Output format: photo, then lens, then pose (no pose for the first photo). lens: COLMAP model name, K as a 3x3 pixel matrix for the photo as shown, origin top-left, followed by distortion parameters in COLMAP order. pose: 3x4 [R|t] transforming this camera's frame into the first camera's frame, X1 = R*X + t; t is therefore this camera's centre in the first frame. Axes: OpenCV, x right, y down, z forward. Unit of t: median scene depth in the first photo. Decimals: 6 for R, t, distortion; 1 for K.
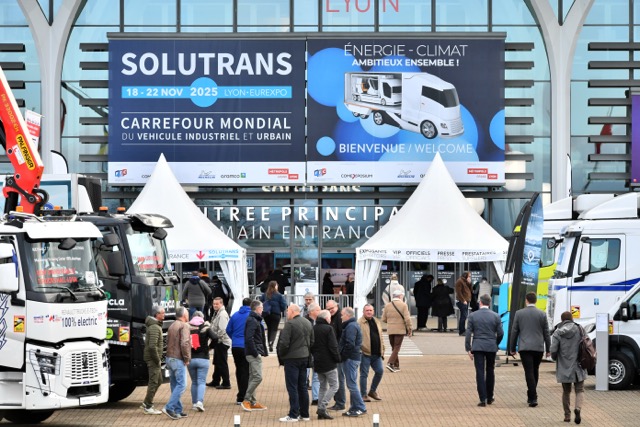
lens RADIAL K [[3315.5, 0, 319.7], [0, 3315.5, 214.3], [0, 0, 1]] dist [-0.128713, 0.000000]
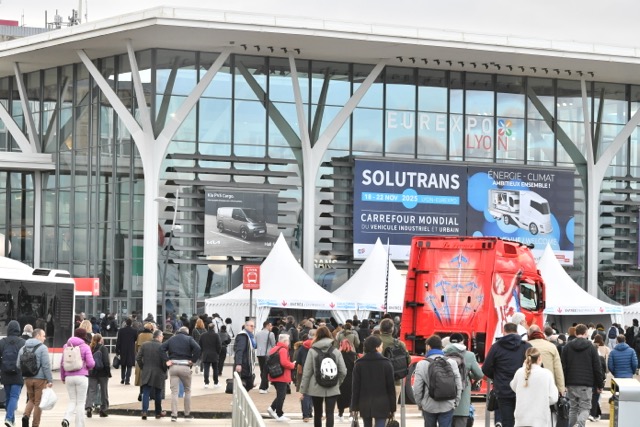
lens RADIAL K [[2700.9, 0, 319.2], [0, 2700.9, 213.2], [0, 0, 1]] dist [0.072065, 0.000000]
pose [[0.852978, 0.036202, 0.520690, -0.702326], [-0.026800, 0.999314, -0.025576, 0.001887], [-0.521258, 0.007862, 0.853363, -0.014616]]
